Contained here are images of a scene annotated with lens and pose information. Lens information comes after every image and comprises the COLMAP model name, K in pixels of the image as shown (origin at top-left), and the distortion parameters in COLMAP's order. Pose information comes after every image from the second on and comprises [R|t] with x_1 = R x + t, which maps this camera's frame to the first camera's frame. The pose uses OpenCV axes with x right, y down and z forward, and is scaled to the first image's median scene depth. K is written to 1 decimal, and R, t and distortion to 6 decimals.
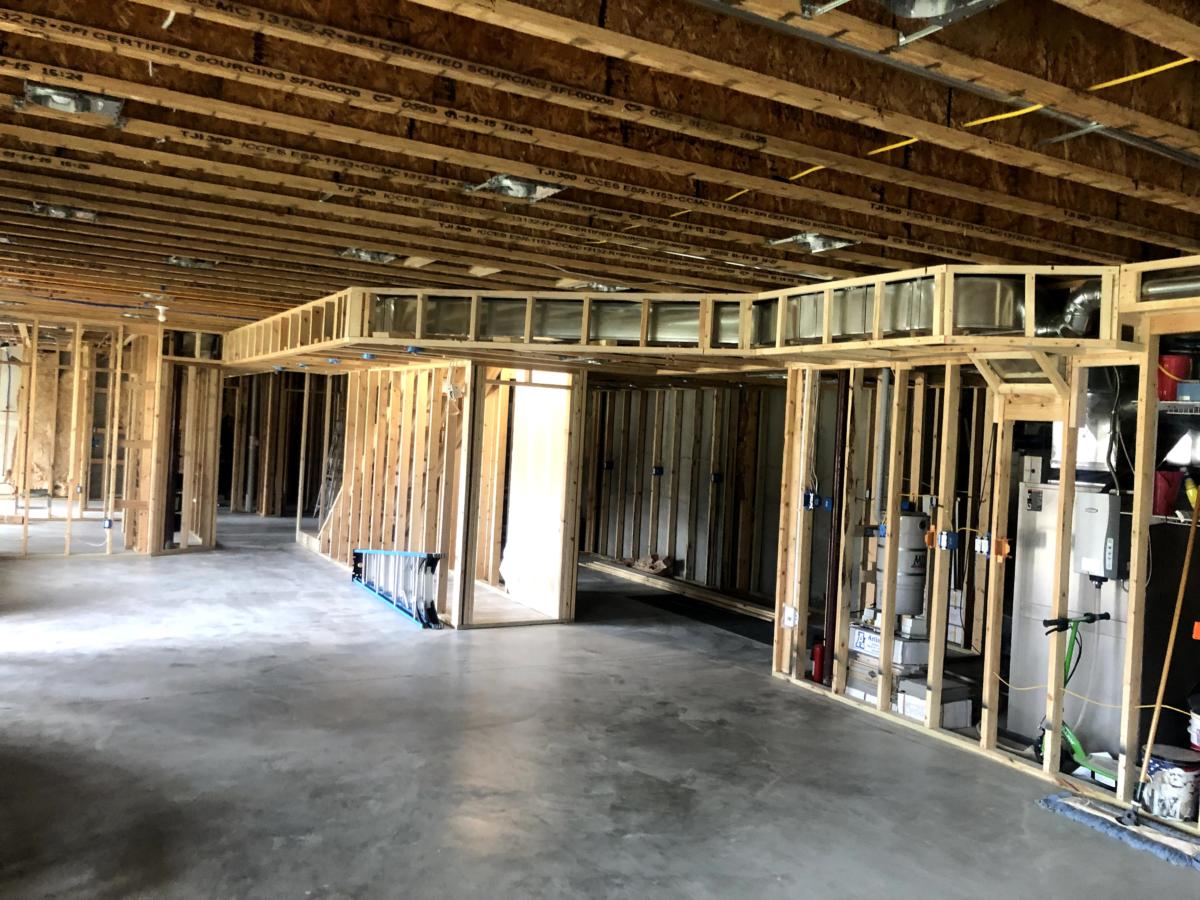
lens RADIAL K [[995.0, 0, 599.8], [0, 995.0, 443.1], [0, 0, 1]] dist [0.009641, -0.003366]
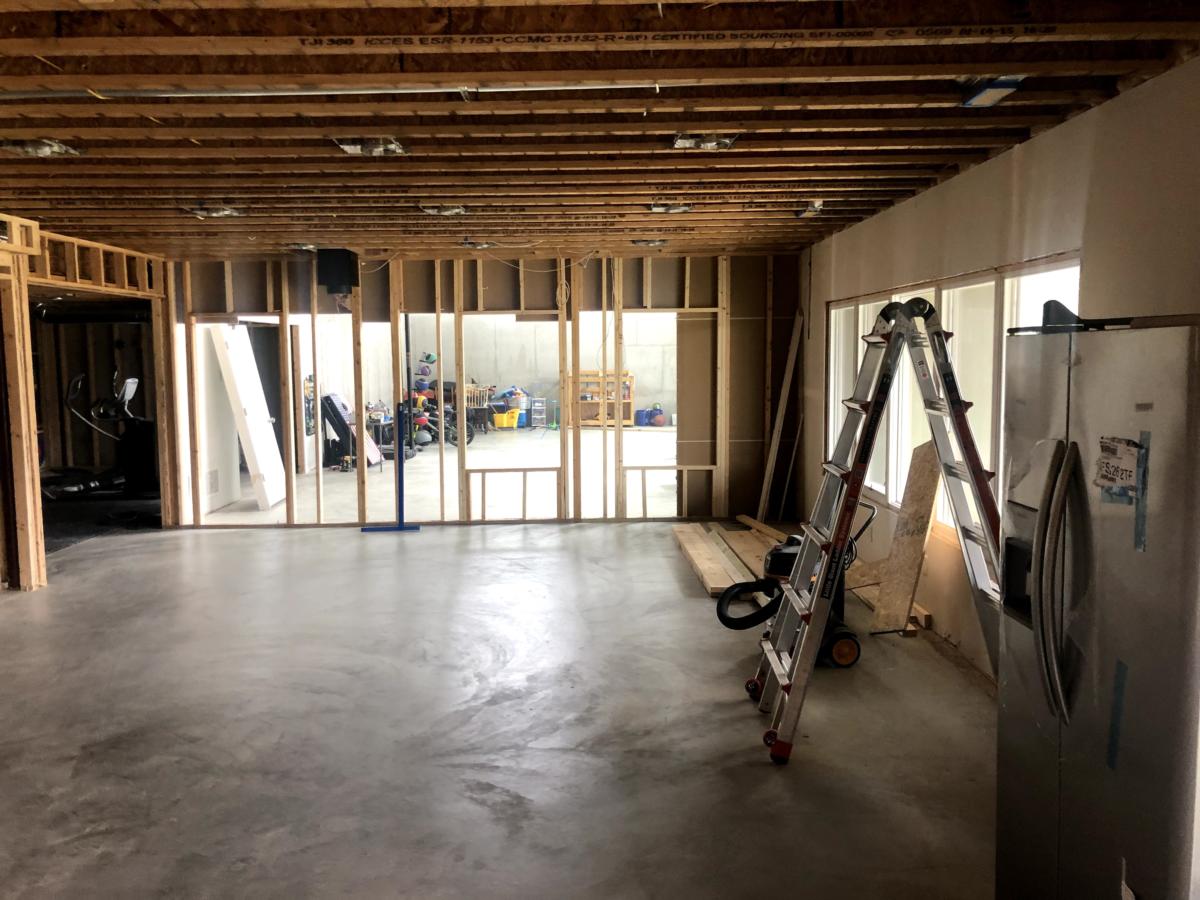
lens RADIAL K [[995.0, 0, 599.3], [0, 995.0, 447.1], [0, 0, 1]] dist [0.009641, -0.003366]
pose [[-0.875782, -0.091894, 0.473878, -0.705335], [-0.032504, 0.990710, 0.132048, -0.056168], [-0.481611, 0.100242, -0.870634, 1.496000]]
